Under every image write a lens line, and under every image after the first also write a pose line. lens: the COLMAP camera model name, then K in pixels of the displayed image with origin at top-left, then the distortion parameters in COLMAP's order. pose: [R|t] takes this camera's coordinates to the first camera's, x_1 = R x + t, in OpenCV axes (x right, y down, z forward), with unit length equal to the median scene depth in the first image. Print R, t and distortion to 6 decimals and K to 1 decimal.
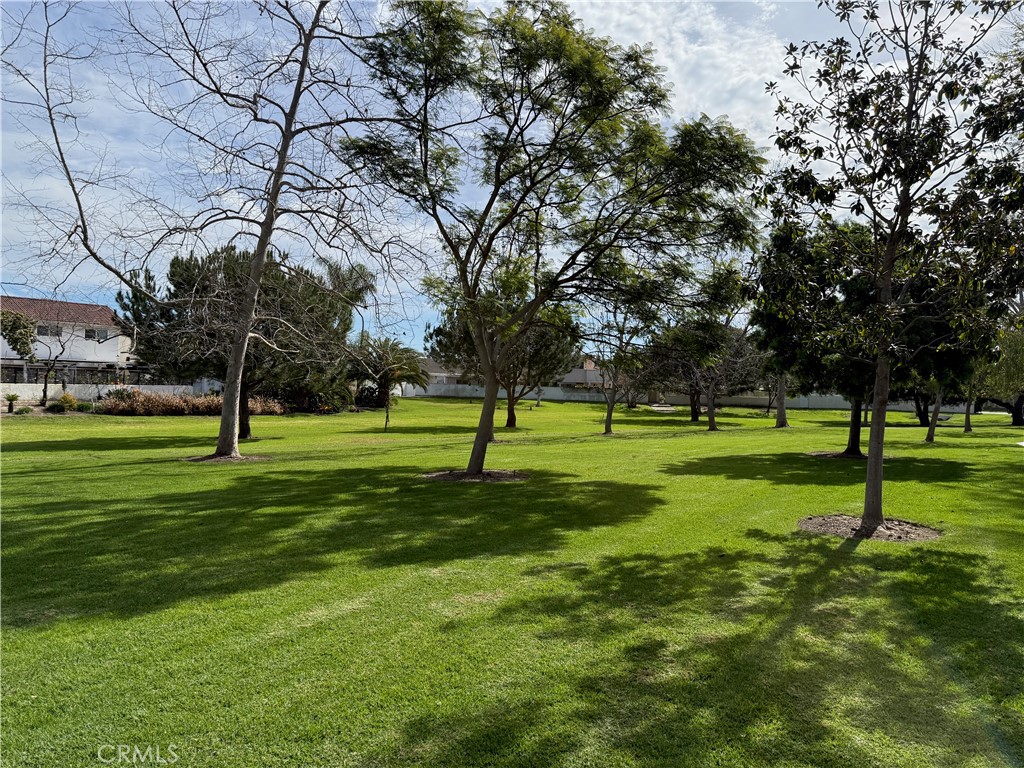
lens RADIAL K [[684.2, 0, 512.0], [0, 684.2, 384.0], [0, 0, 1]] dist [0.003316, -0.000278]
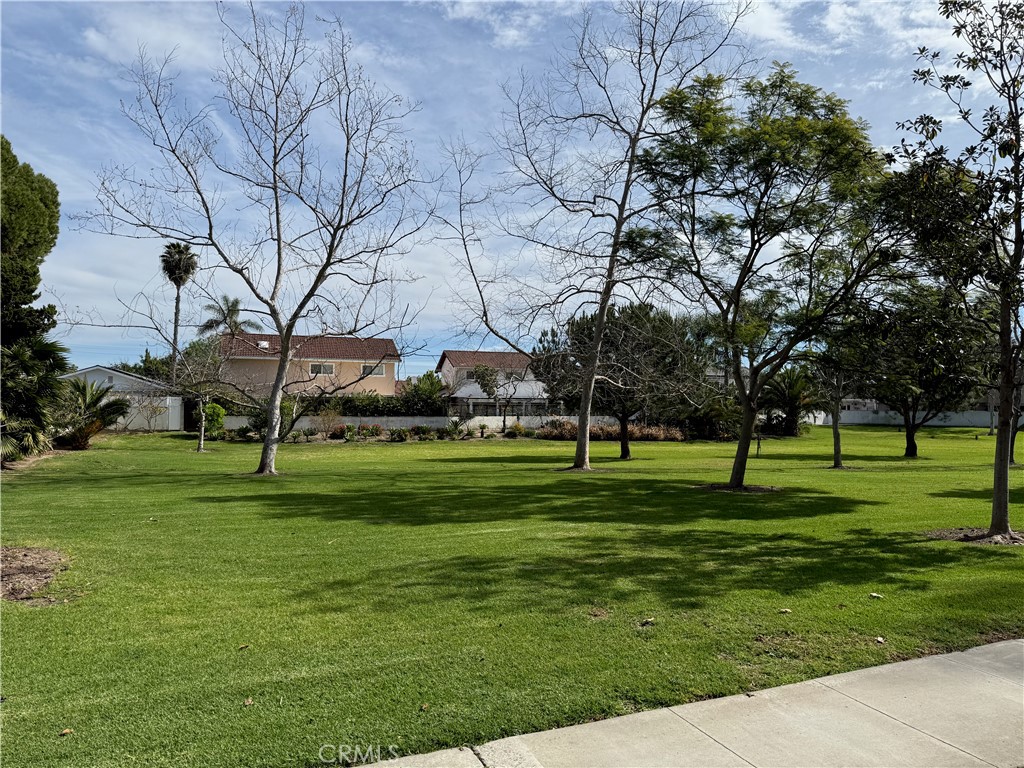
lens RADIAL K [[684.2, 0, 512.0], [0, 684.2, 384.0], [0, 0, 1]] dist [0.003316, -0.000278]
pose [[0.804578, -0.040895, -0.592438, 0.135395], [0.015483, 0.998731, -0.047913, 0.001203], [0.593646, 0.029377, 0.804190, -0.079384]]
